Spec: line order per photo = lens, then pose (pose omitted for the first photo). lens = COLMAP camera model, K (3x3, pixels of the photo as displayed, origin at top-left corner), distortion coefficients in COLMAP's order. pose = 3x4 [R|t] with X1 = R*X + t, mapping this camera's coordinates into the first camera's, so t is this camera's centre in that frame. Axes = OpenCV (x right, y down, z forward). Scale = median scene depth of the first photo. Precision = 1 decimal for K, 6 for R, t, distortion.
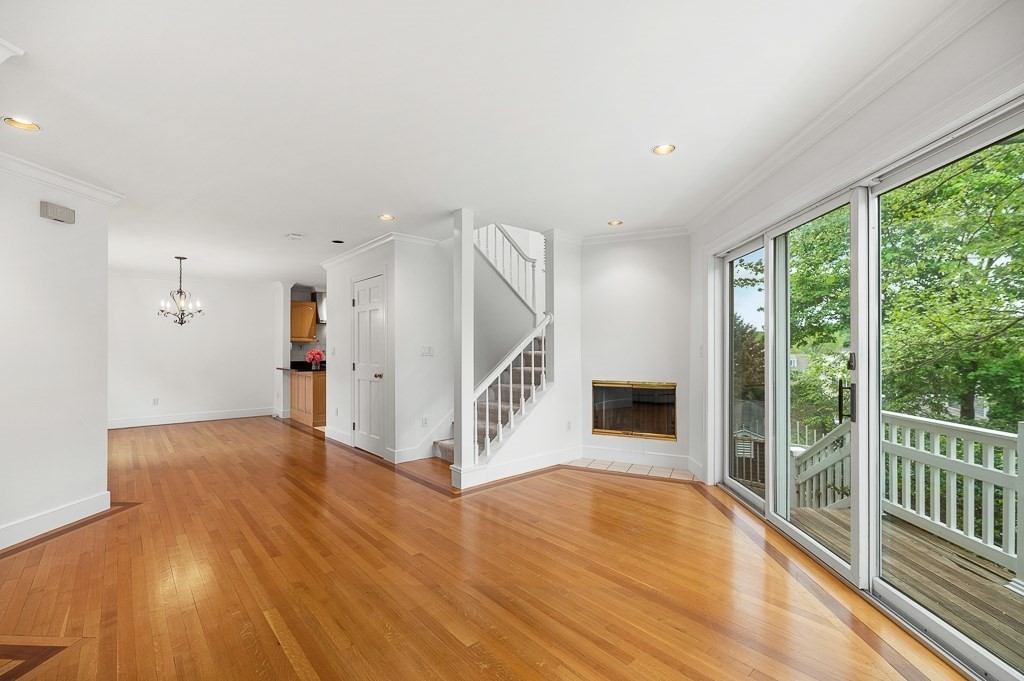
lens RADIAL K [[444.4, 0, 512.9], [0, 444.4, 351.4], [0, 0, 1]] dist [0.000087, -0.000024]
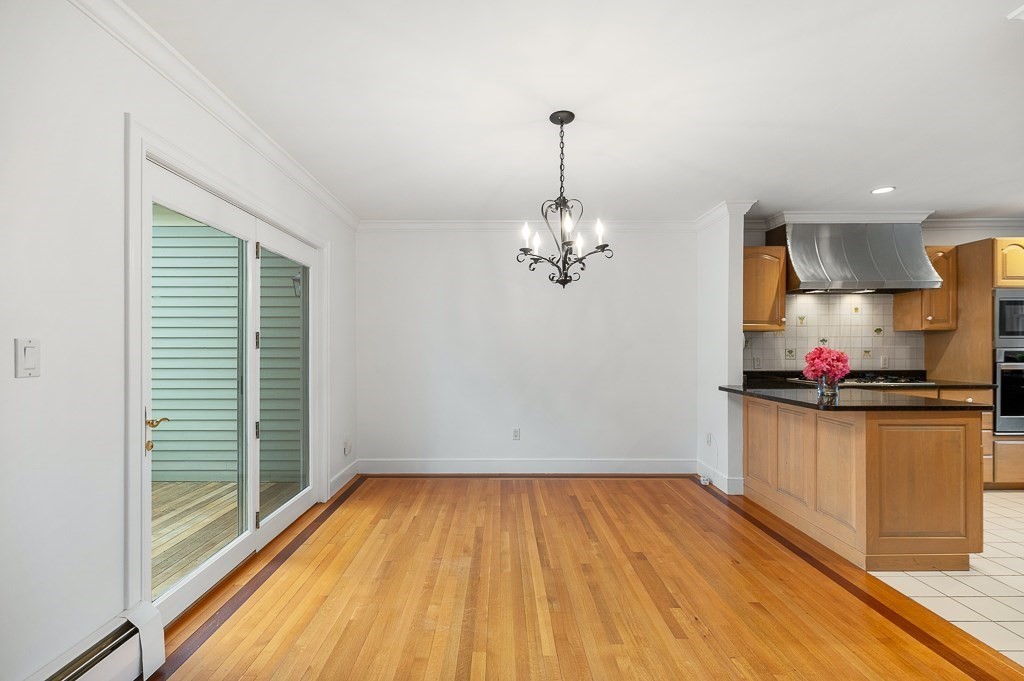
lens RADIAL K [[444.4, 0, 509.0], [0, 444.4, 341.2], [0, 0, 1]] dist [0.000087, -0.000024]
pose [[0.757486, 0.000754, -0.652851, -0.388771], [-0.005909, 0.999966, -0.005701, -0.006440], [0.652825, 0.008176, 0.757465, 0.496968]]
